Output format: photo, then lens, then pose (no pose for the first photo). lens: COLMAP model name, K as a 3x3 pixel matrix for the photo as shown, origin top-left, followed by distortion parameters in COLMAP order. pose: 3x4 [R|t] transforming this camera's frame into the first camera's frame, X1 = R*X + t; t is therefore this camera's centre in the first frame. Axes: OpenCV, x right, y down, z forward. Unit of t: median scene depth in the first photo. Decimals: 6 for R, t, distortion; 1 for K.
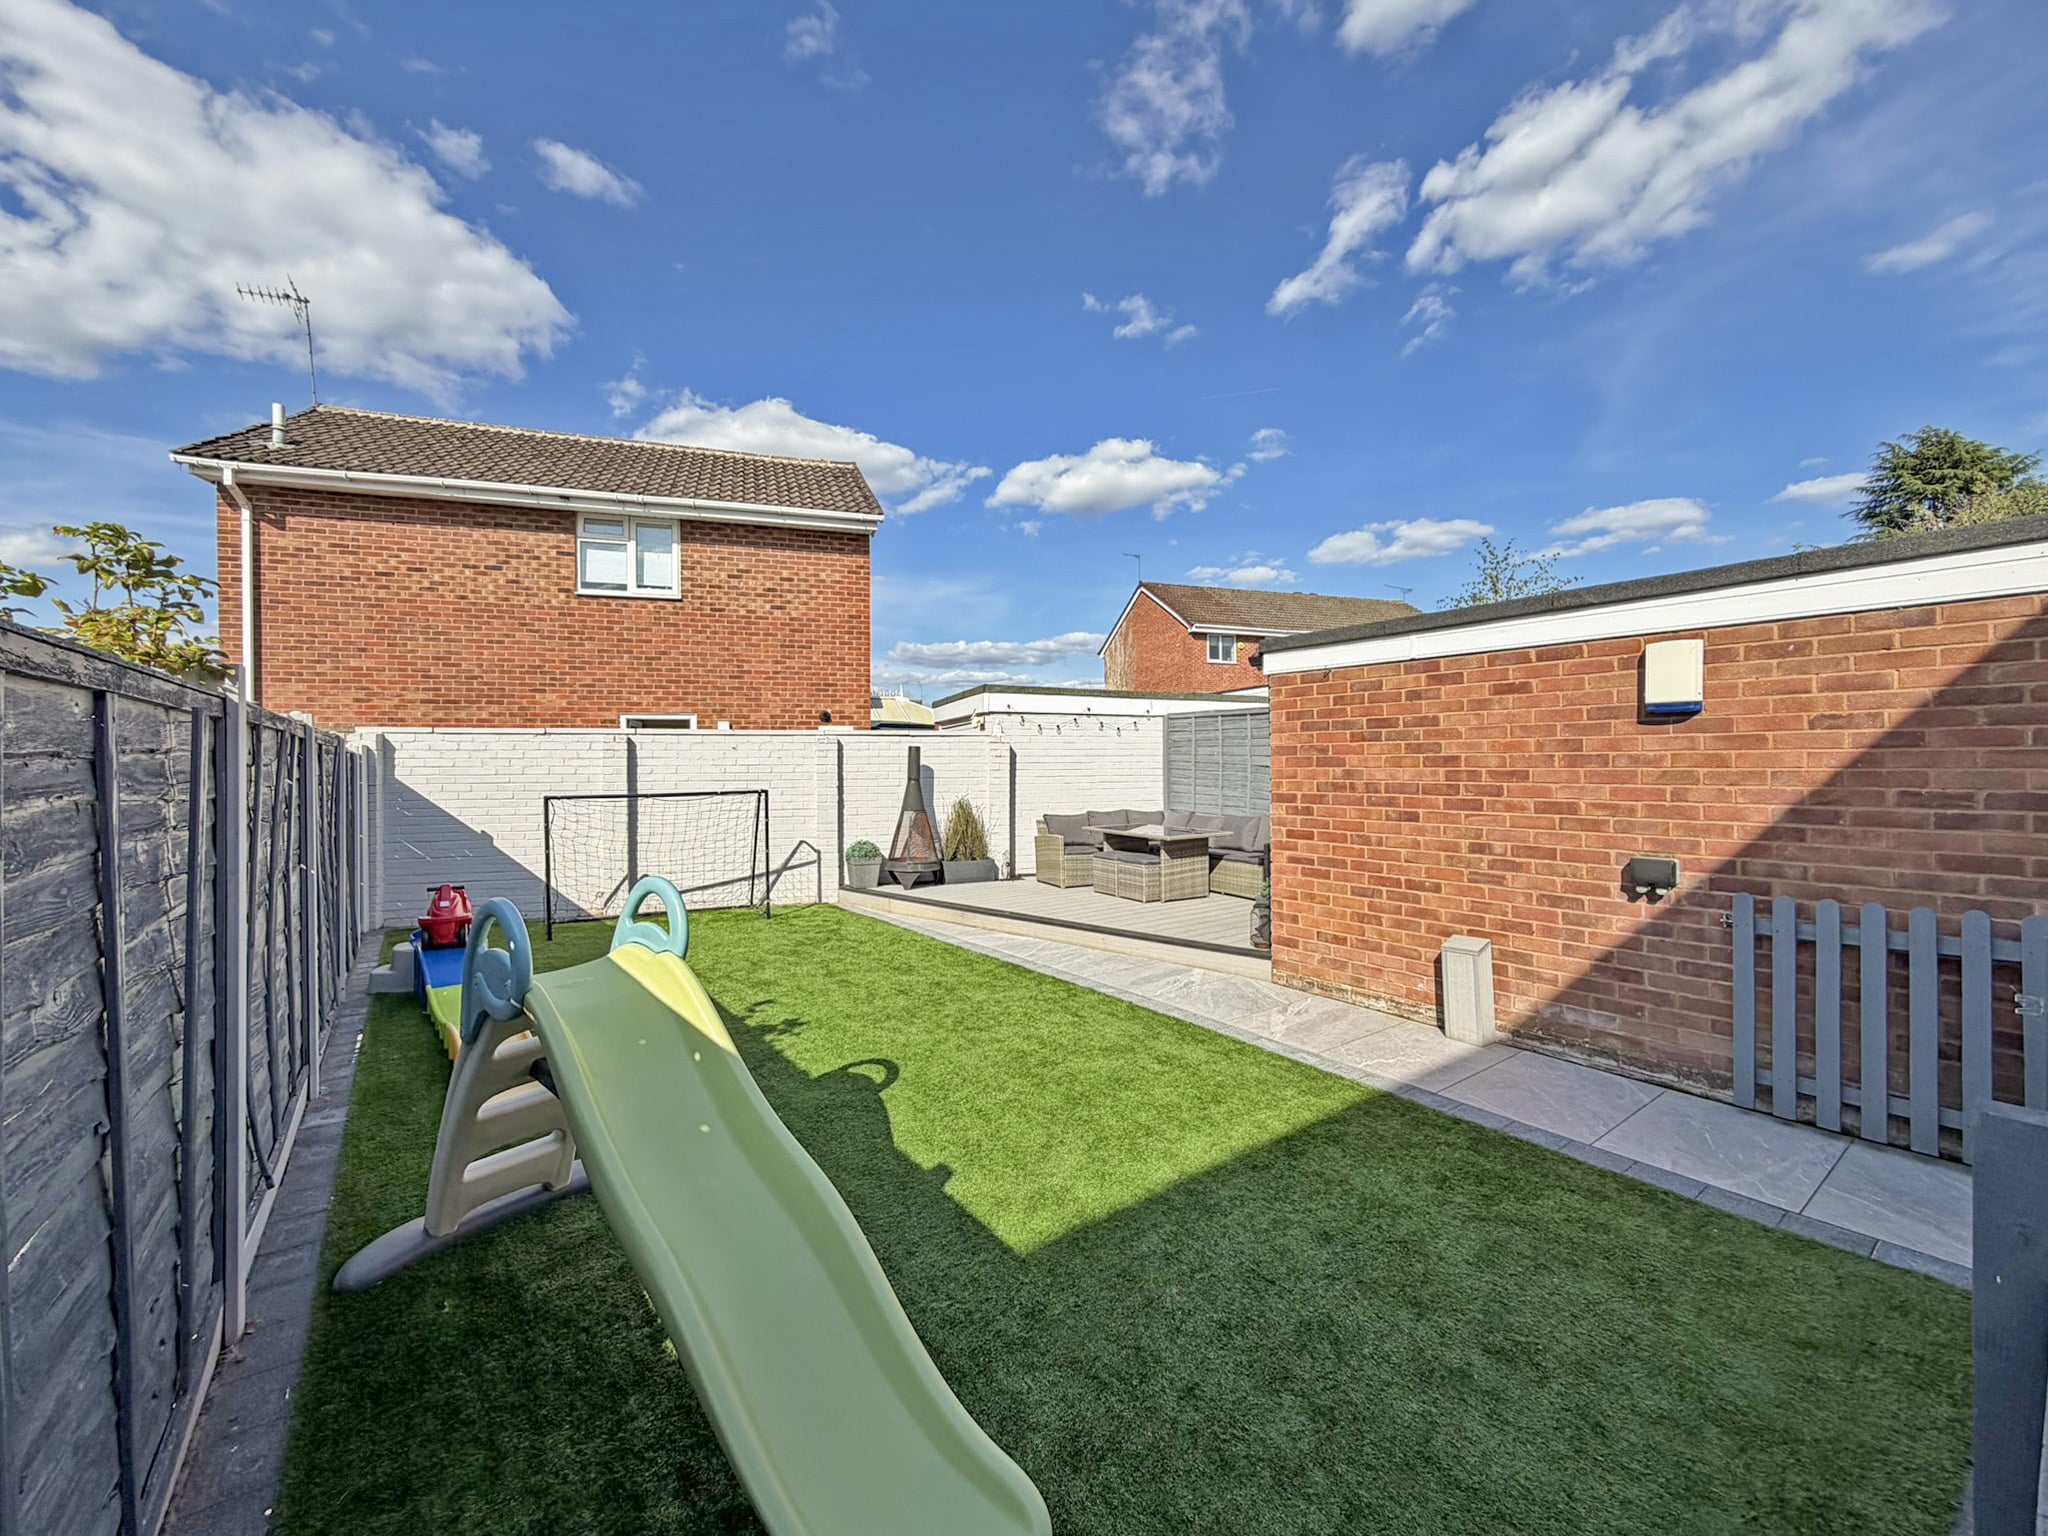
lens RADIAL K [[829.8, 0, 1013.5], [0, 829.8, 783.6], [0, 0, 1]] dist [-0.030544, -0.000633]
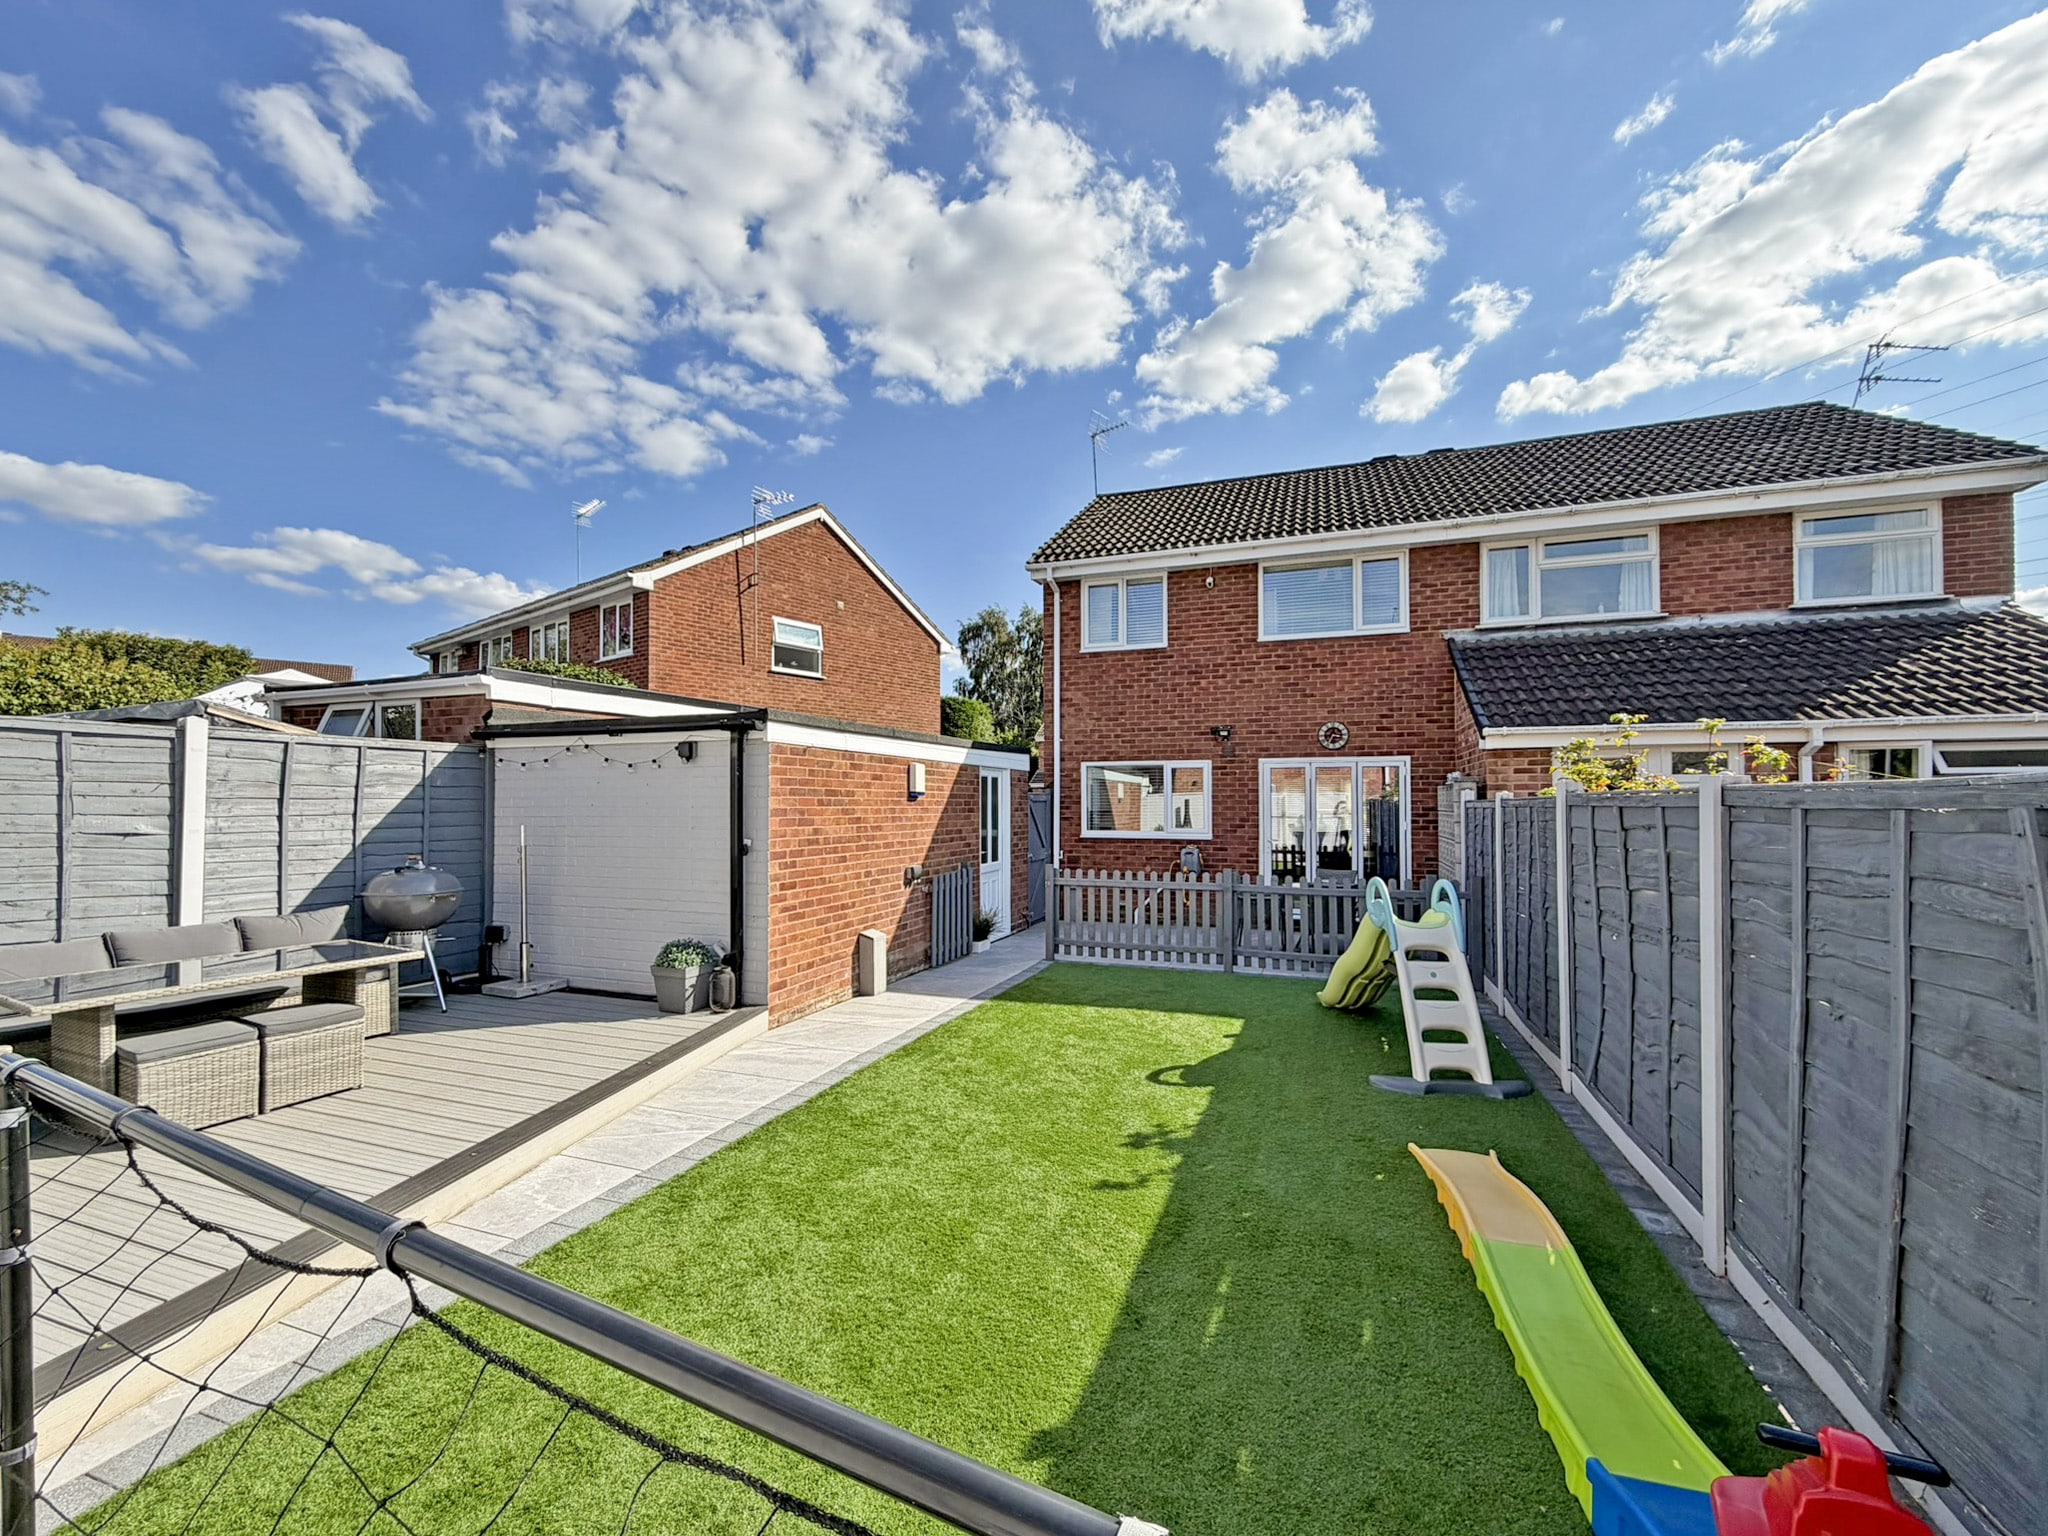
lens RADIAL K [[829.8, 0, 1032.1], [0, 829.8, 799.5], [0, 0, 1]] dist [-0.030544, -0.000633]
pose [[-0.563504, 0.009122, 0.826063, -0.455303], [0.023820, 0.999703, 0.005209, -0.032357], [-0.825770, 0.022612, -0.563554, 0.784846]]
